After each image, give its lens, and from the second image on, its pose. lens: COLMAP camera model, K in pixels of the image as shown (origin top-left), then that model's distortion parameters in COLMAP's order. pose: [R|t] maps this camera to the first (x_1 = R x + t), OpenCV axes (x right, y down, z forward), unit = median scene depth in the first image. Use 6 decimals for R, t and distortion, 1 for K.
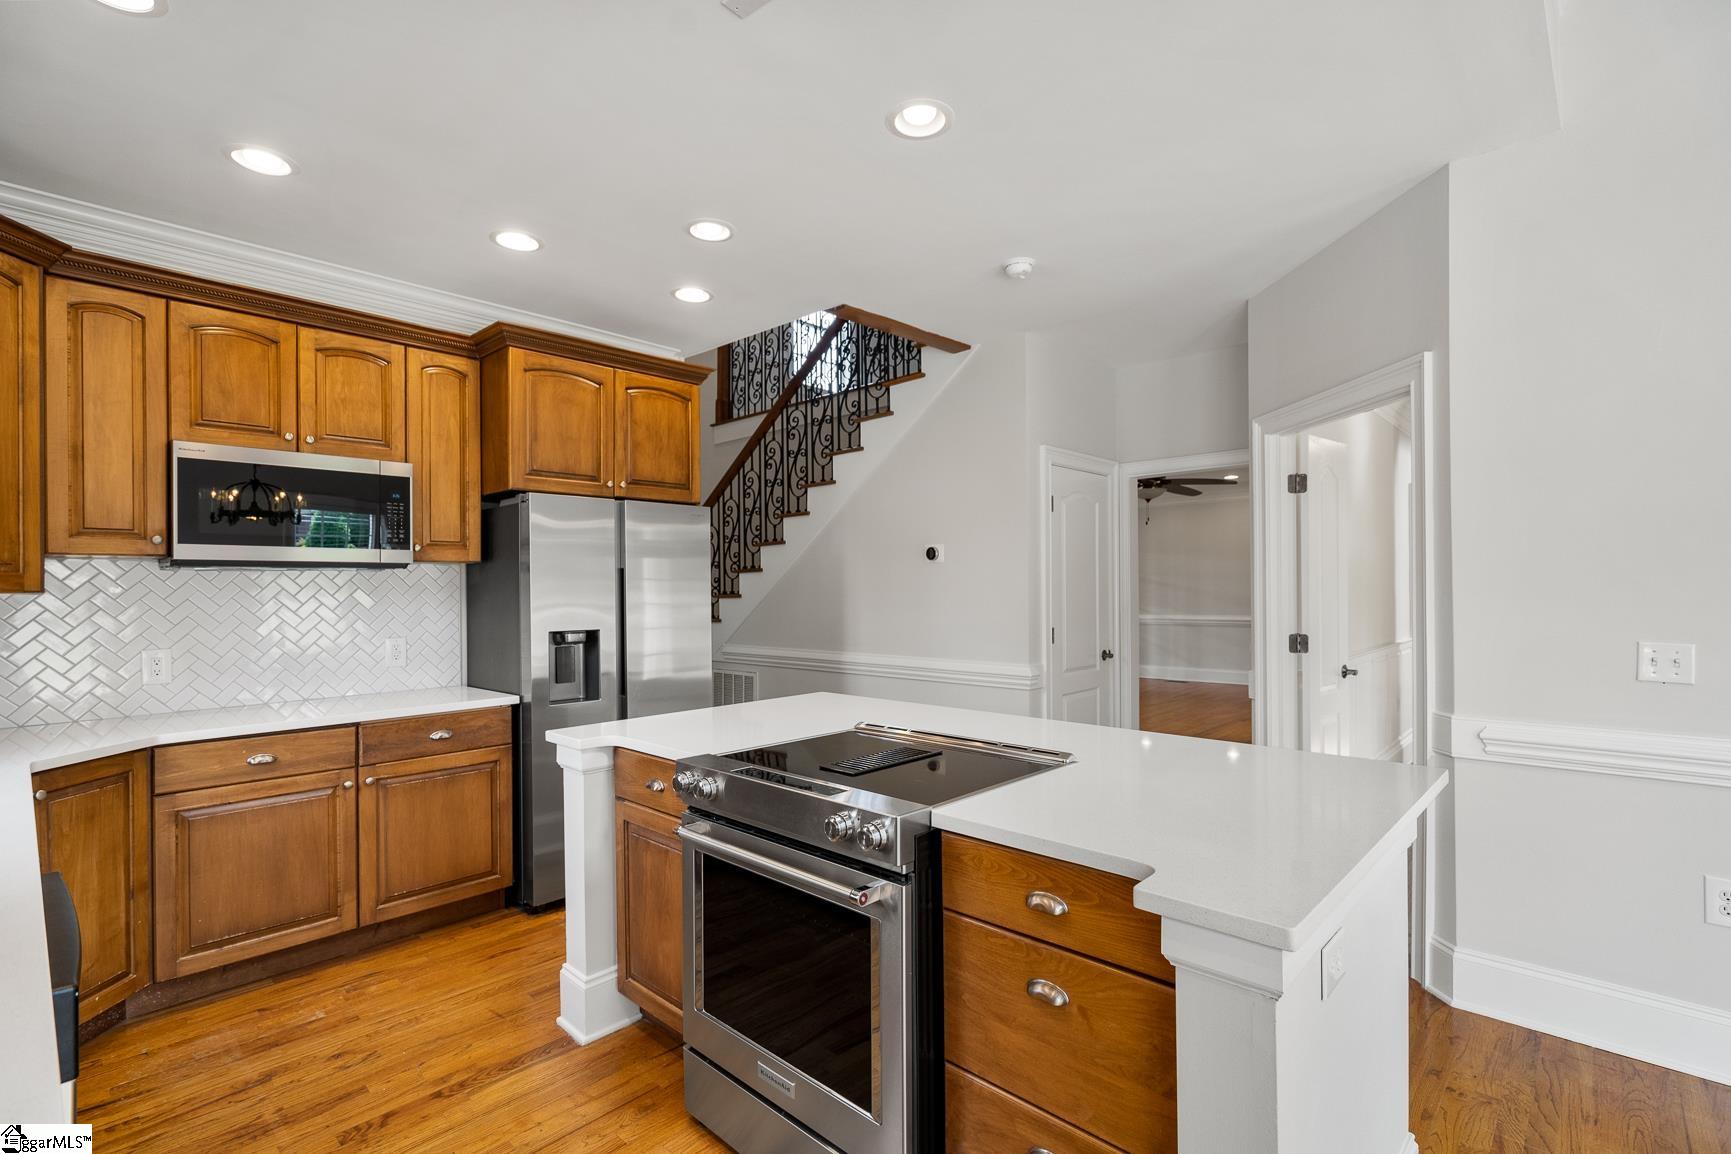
lens RADIAL K [[789.3, 0, 849.6], [0, 789.3, 586.7], [0, 0, 1]] dist [-0.008481, 0.003048]
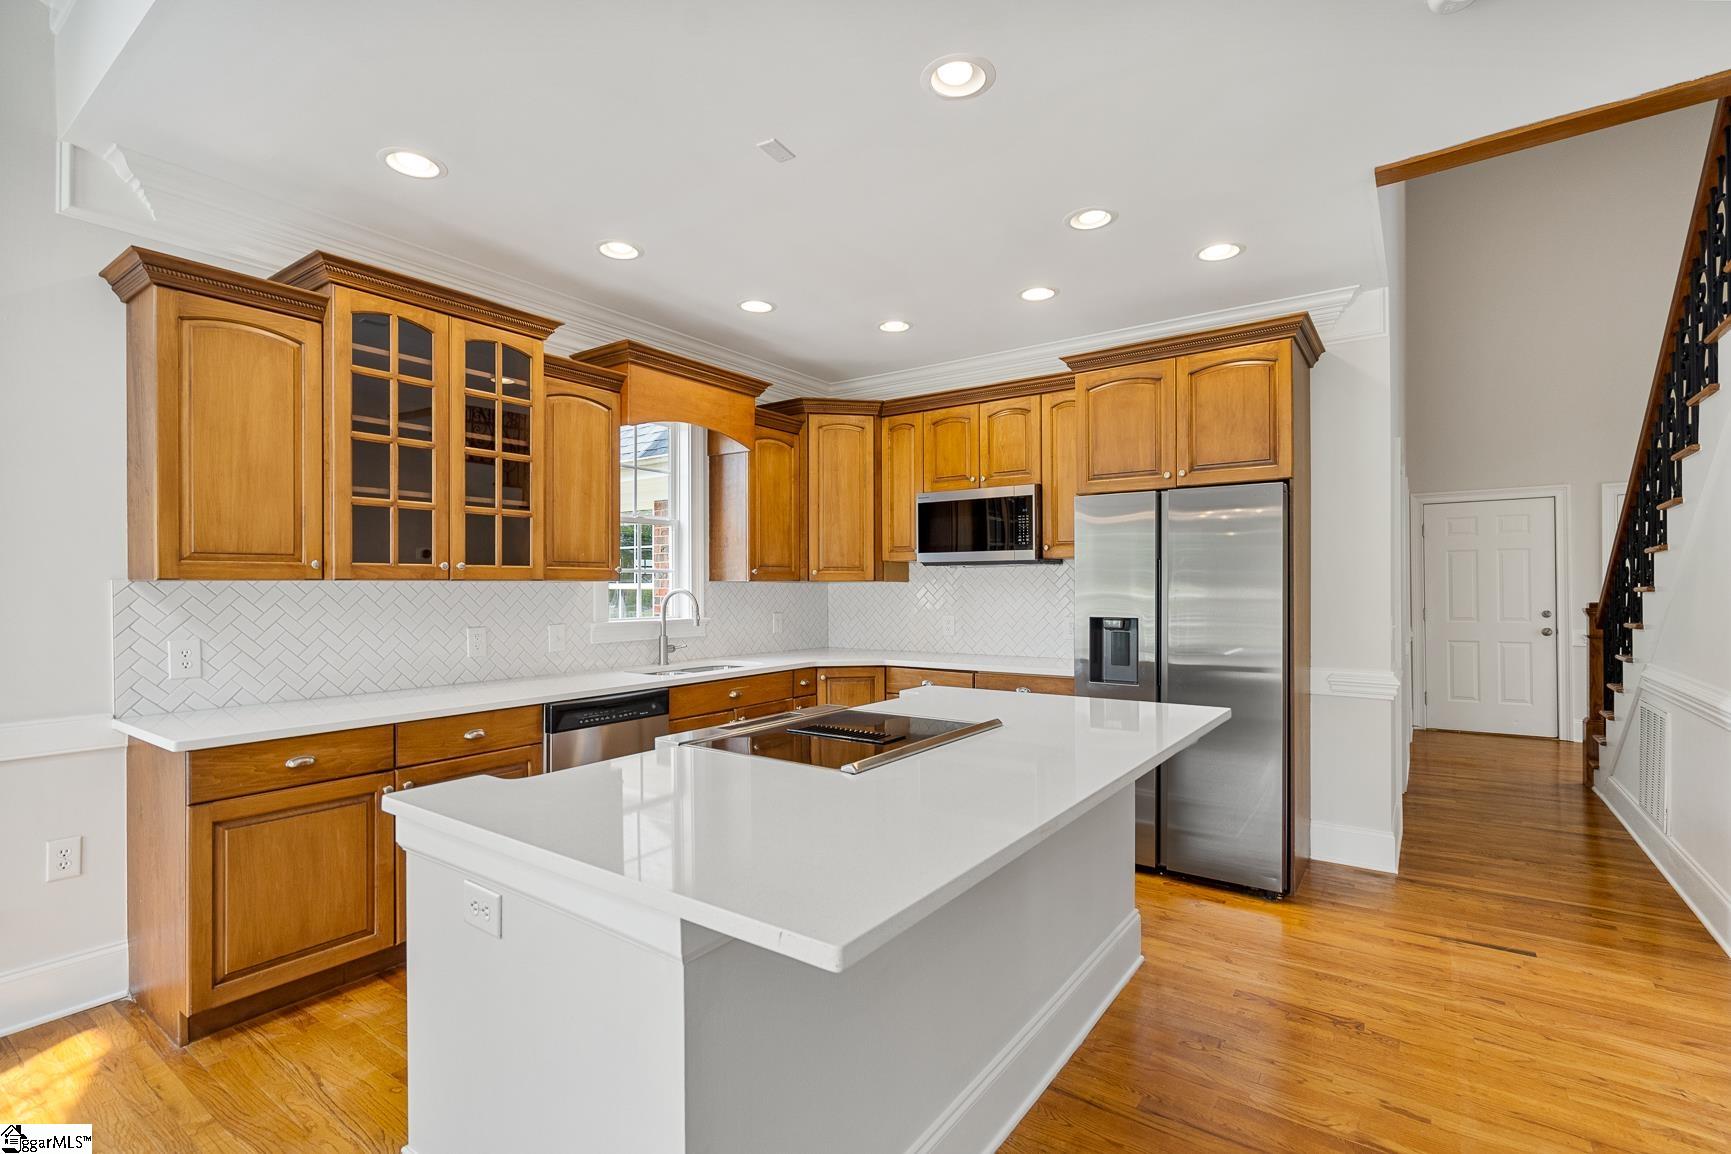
lens RADIAL K [[789.3, 0, 864.8], [0, 789.3, 584.7], [0, 0, 1]] dist [-0.008481, 0.003048]
pose [[0.140322, 0.007240, -0.990080, 0.800096], [0.003974, 0.999961, 0.007875, -0.000041], [0.990098, -0.005040, 0.140287, 0.599411]]
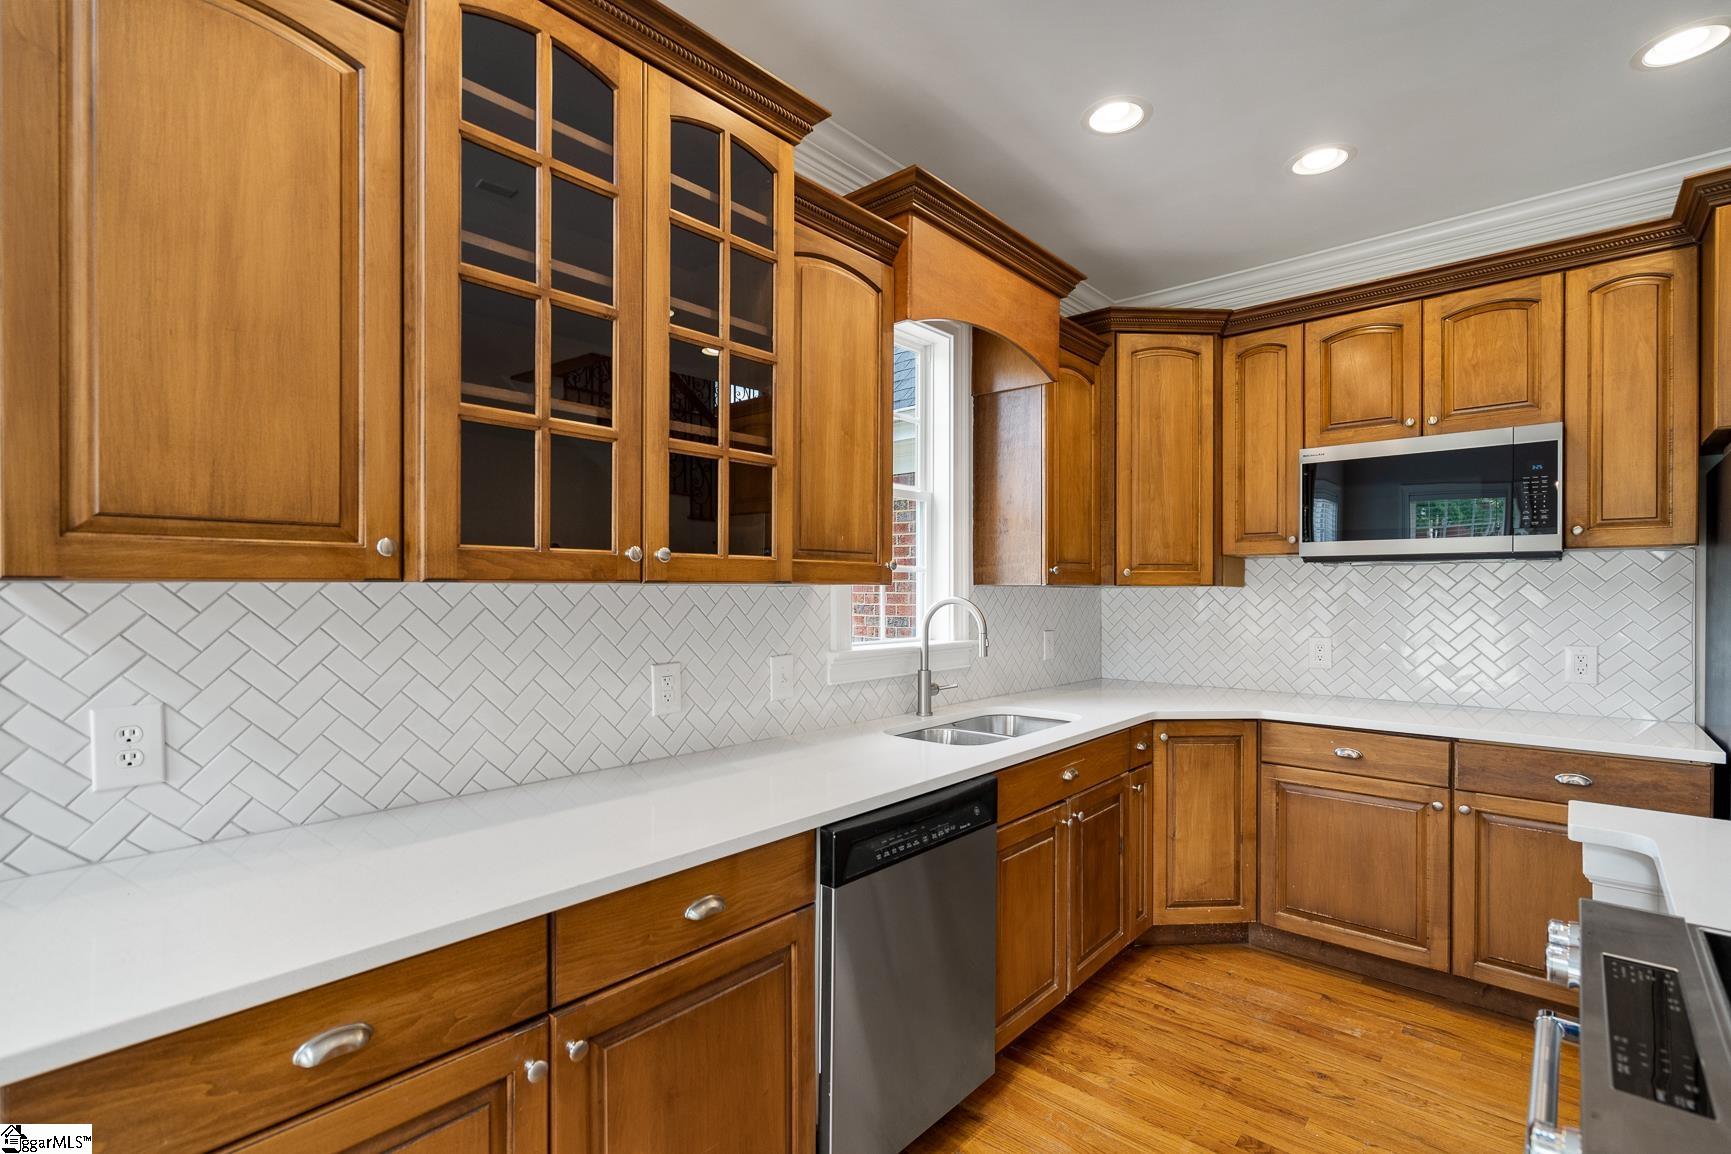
lens RADIAL K [[789.3, 0, 868.9], [0, 789.3, 587.7], [0, 0, 1]] dist [-0.008481, 0.003048]
pose [[0.033210, 0.008183, -0.999415, 0.217102], [0.000677, 0.999966, 0.008210, -0.000557], [0.999448, -0.000950, 0.033203, 0.332245]]
